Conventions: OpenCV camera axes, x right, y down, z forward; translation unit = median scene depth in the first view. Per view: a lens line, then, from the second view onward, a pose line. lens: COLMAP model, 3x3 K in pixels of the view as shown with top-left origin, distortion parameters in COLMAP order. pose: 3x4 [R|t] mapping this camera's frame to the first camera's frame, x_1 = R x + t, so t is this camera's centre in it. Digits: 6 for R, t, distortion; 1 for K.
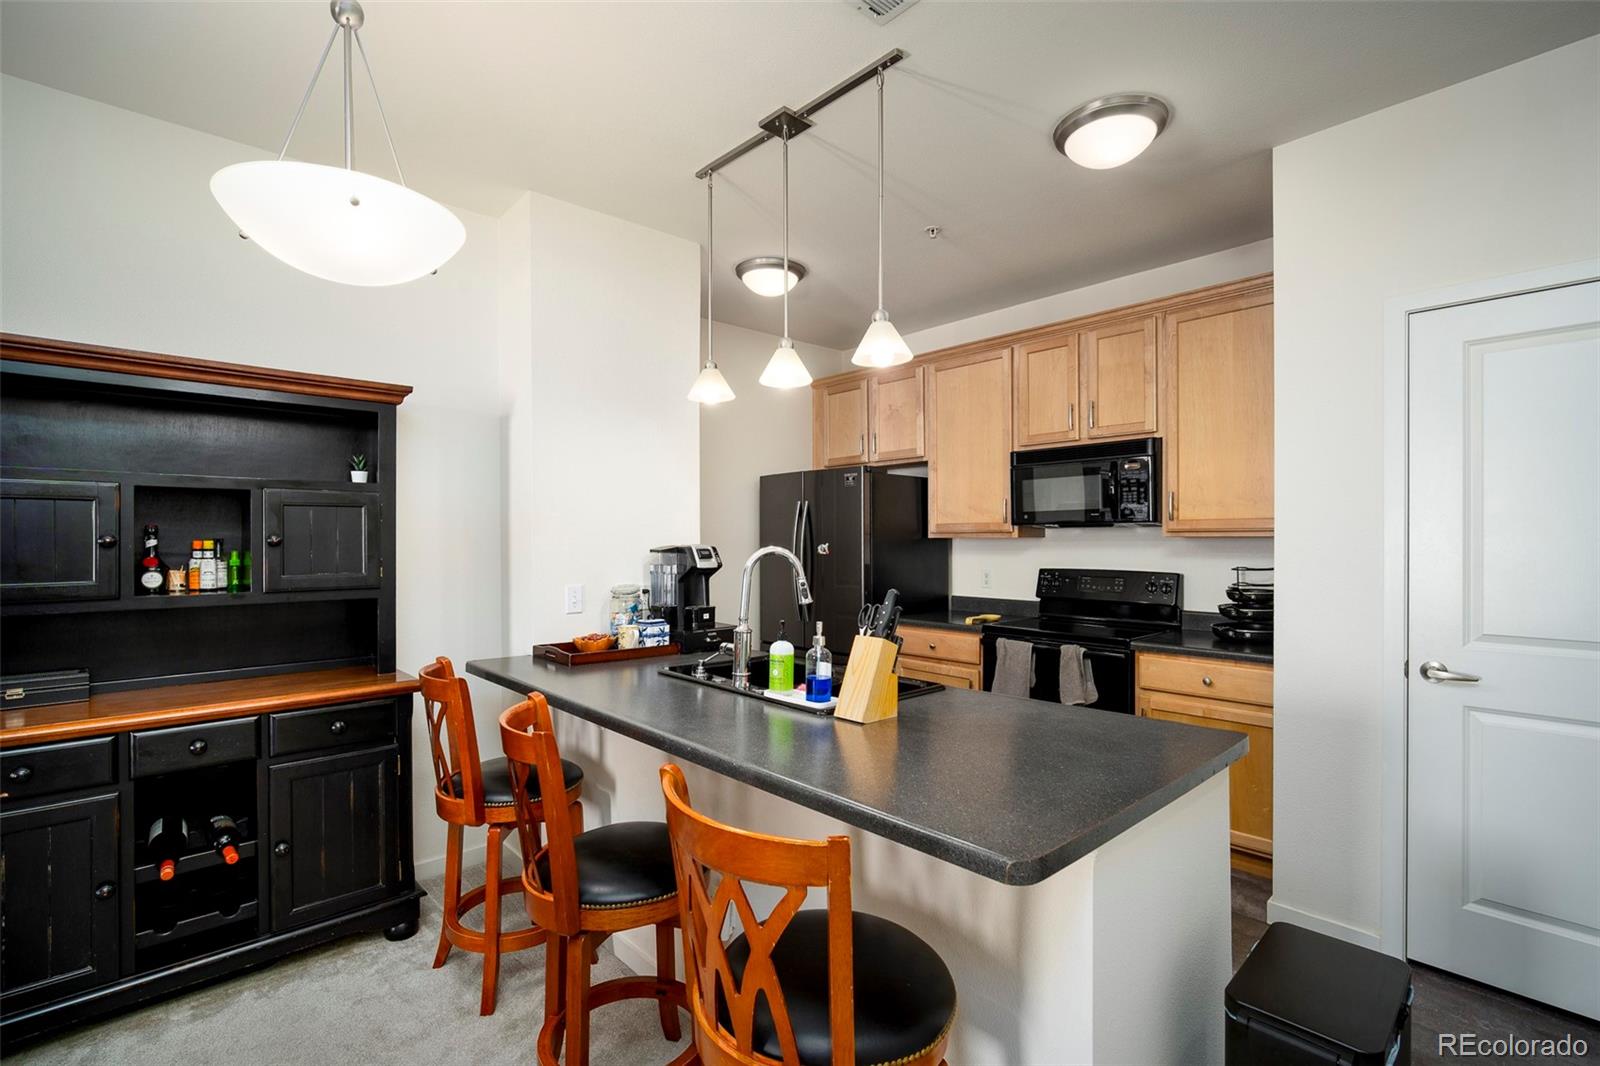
lens RADIAL K [[711.8, 0, 800.0], [0, 711.8, 533.0], [0, 0, 1]] dist [-0.002500, -0.000243]
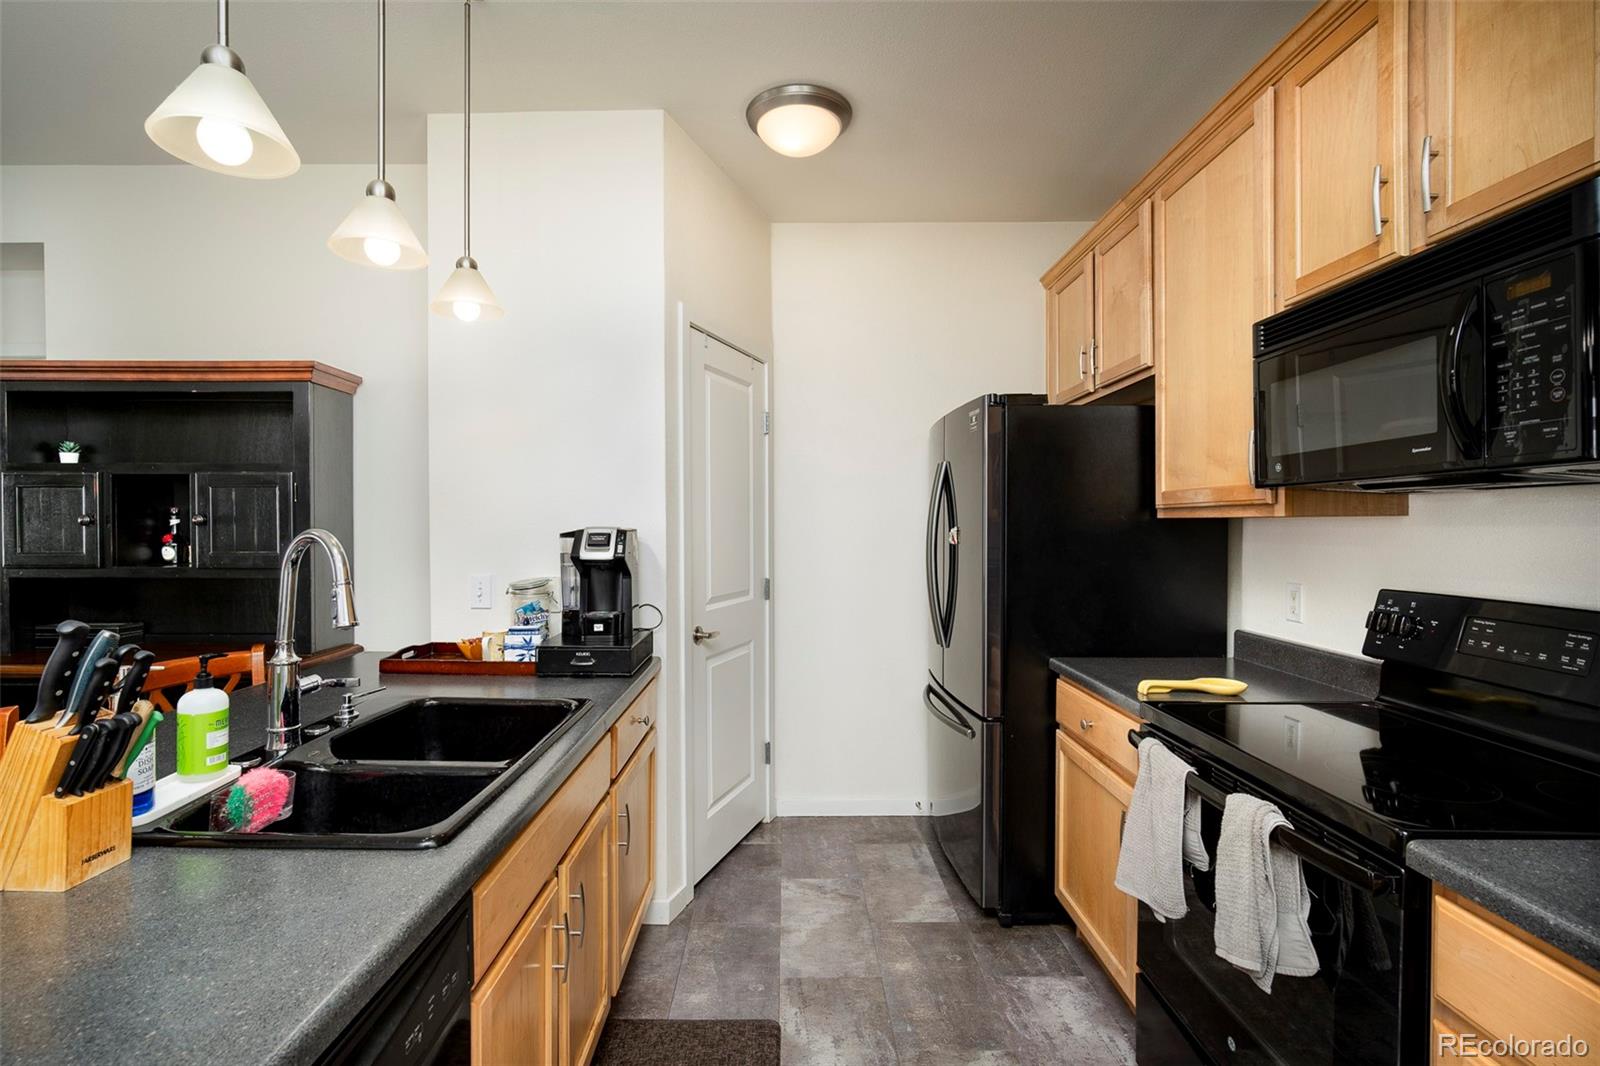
lens RADIAL K [[711.7, 0, 800.0], [0, 711.7, 533.0], [0, 0, 1]] dist [-0.040176, -0.000102]
pose [[0.730057, 0.008762, -0.683331, 0.411385], [0.004328, 0.999838, 0.017444, 0.008534], [0.683373, -0.015692, 0.729901, 0.514438]]
